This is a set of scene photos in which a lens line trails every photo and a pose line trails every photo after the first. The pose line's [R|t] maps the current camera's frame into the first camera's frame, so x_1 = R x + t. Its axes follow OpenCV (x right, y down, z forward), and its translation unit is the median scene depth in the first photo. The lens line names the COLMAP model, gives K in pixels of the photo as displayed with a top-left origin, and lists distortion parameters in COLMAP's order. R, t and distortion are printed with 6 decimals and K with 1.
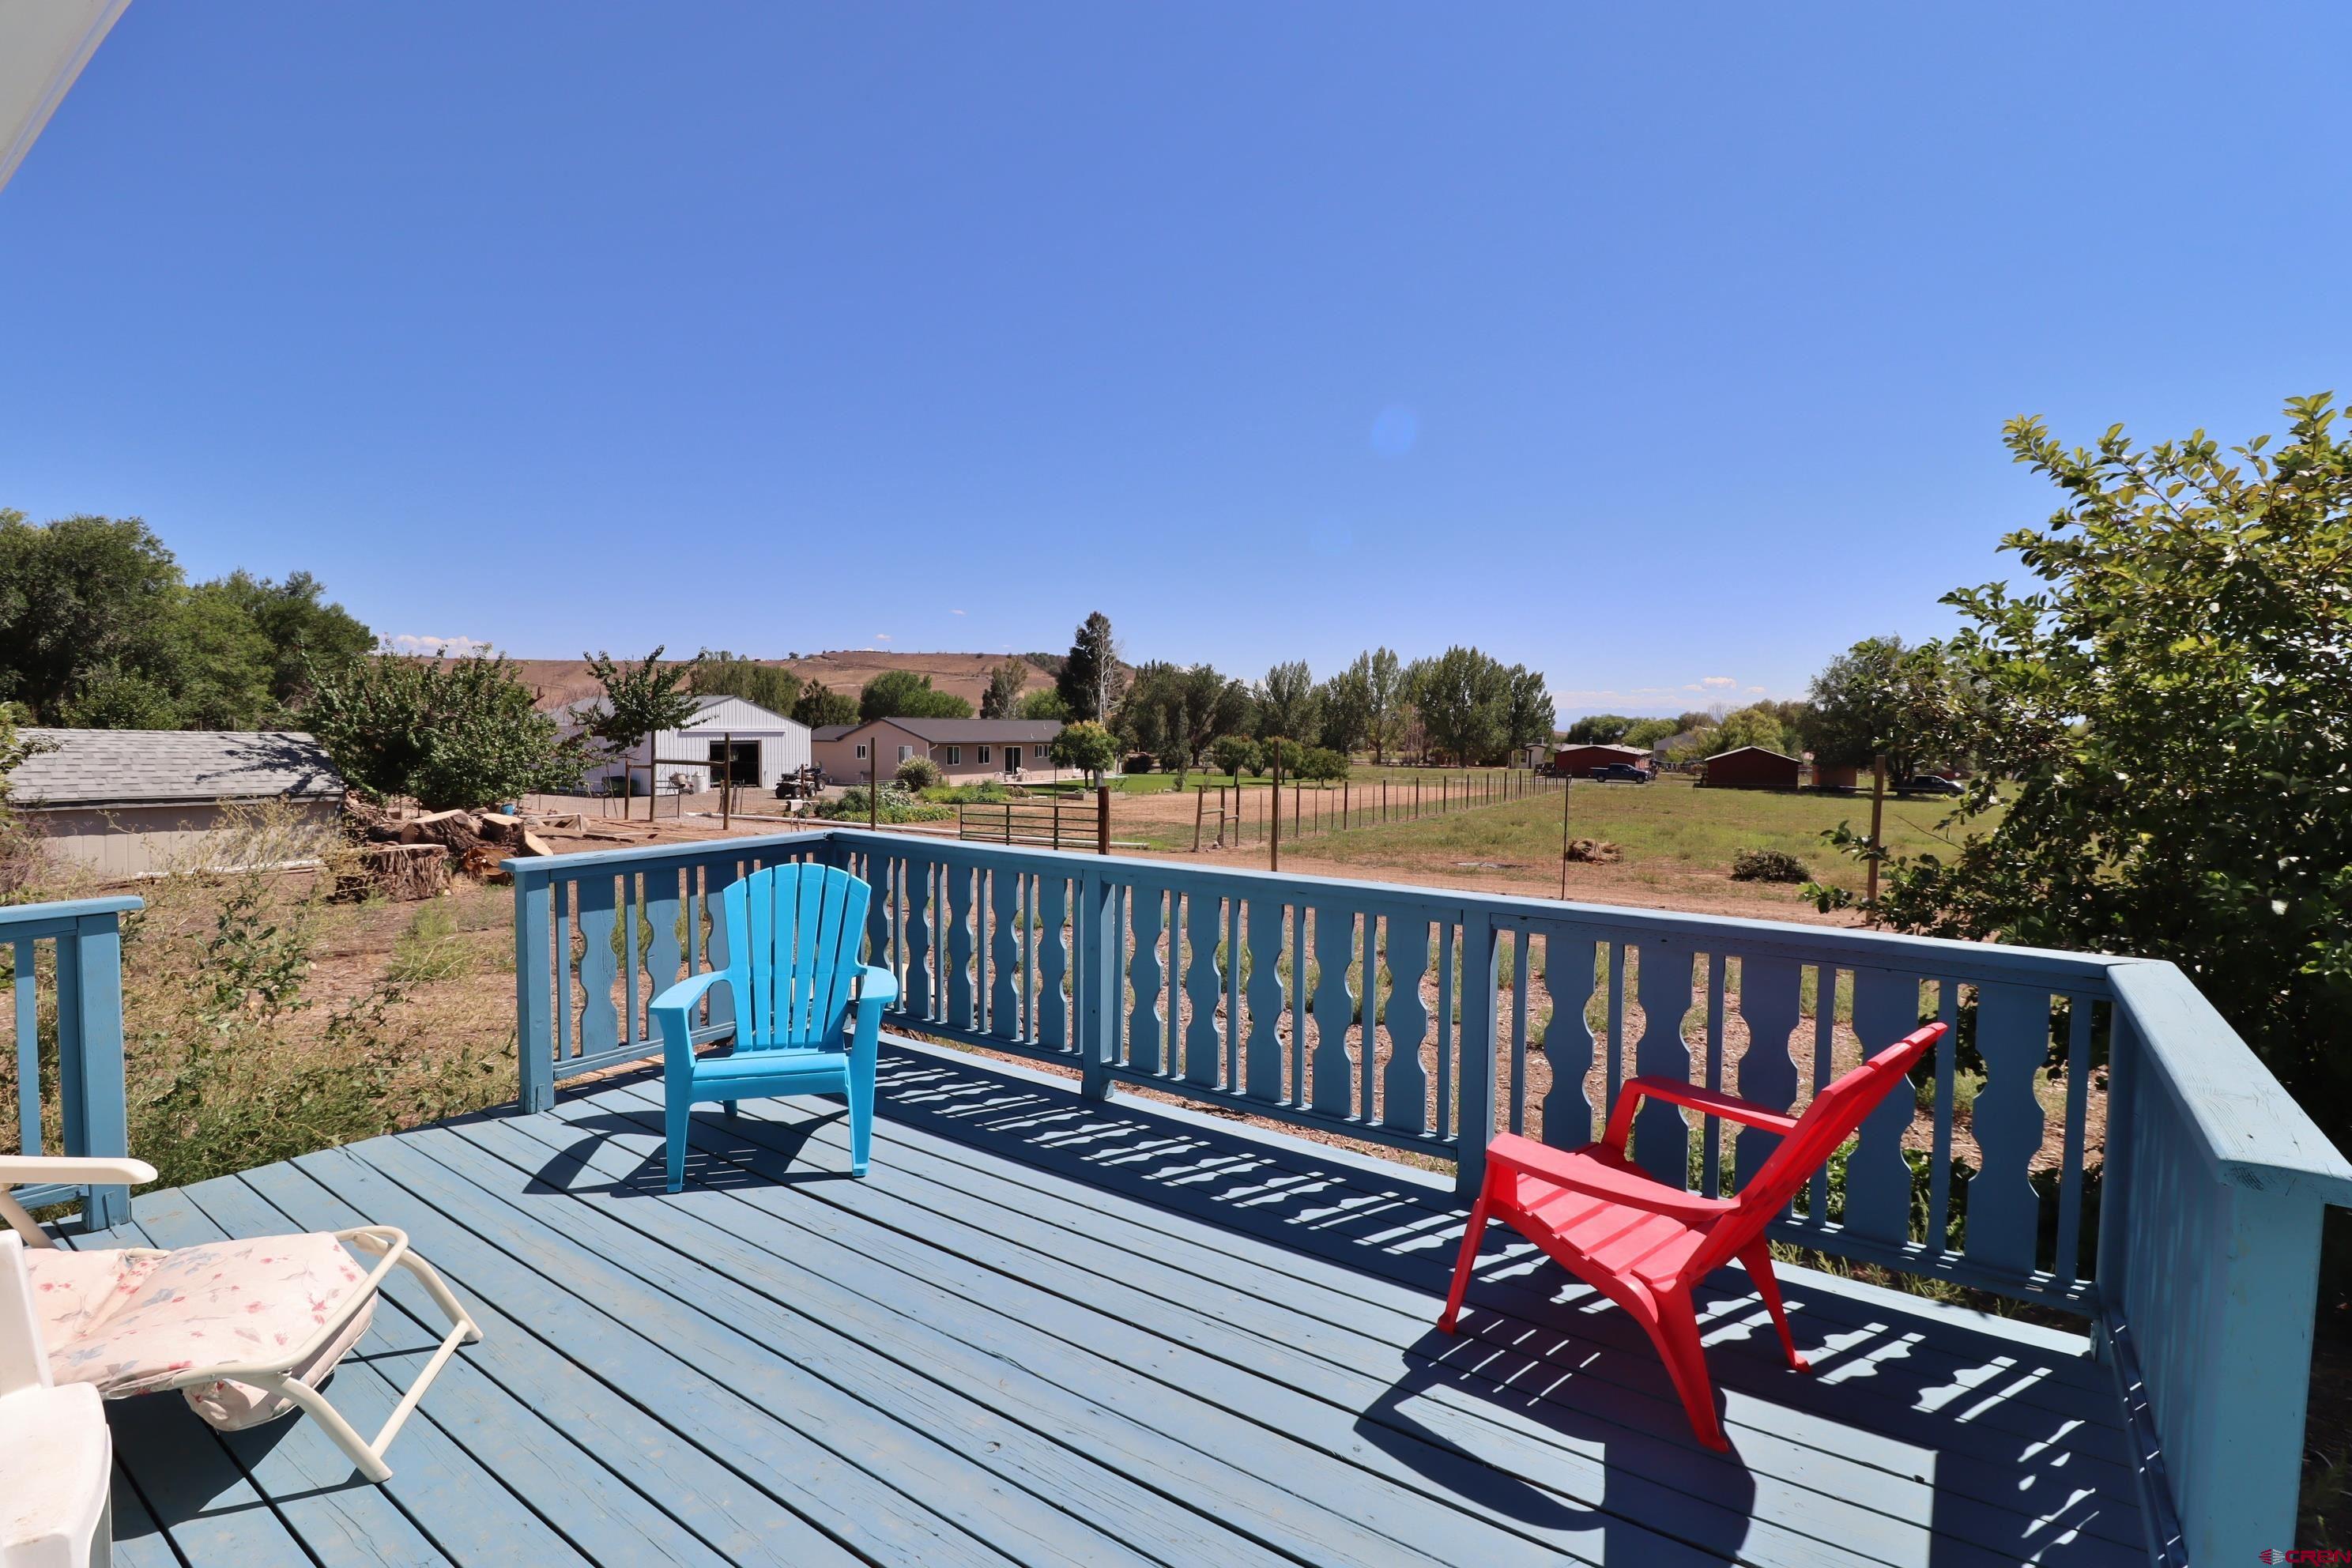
lens RADIAL K [[1110.7, 0, 1166.7], [0, 1110.7, 774.3], [0, 0, 1]] dist [0.000190, -0.009127]
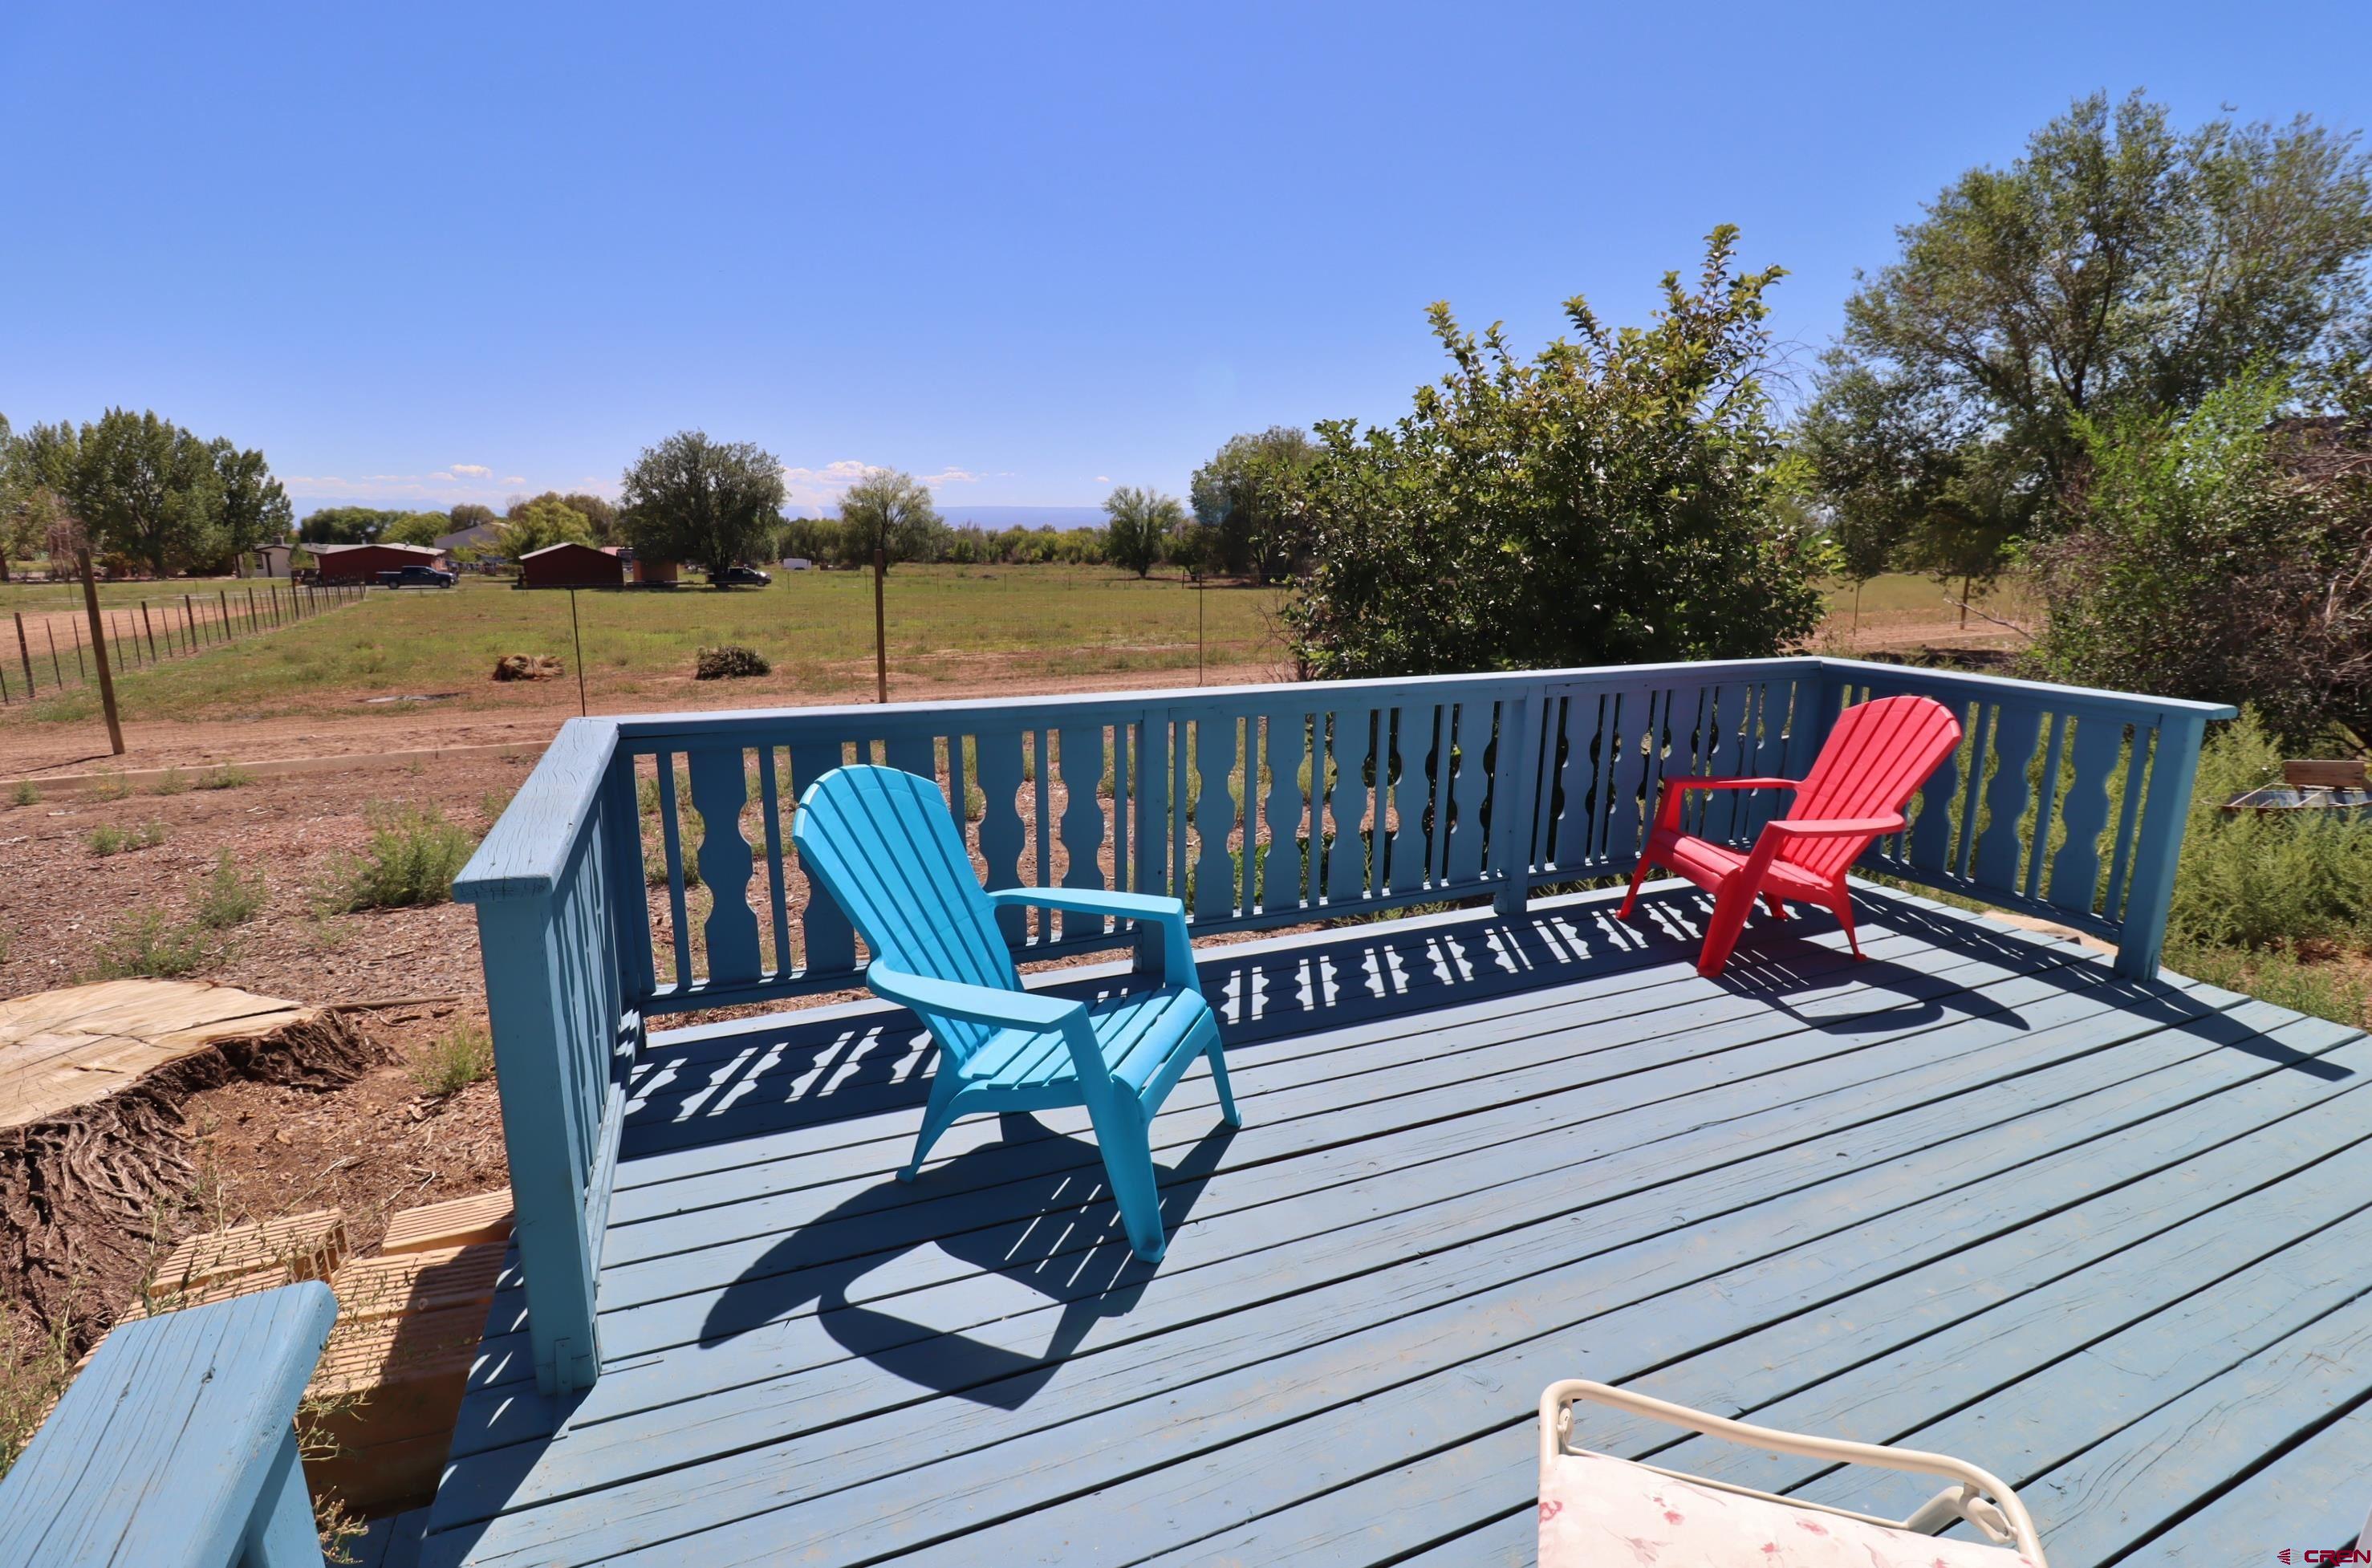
lens RADIAL K [[1103.3, 0, 1197.1], [0, 1103.3, 823.0], [0, 0, 1]] dist [0.008224, -0.015536]
pose [[0.511487, -0.224826, 0.829358, -0.126947], [0.034814, 0.969795, 0.241426, -0.005543], [-0.858586, -0.094613, 0.503864, 0.091167]]
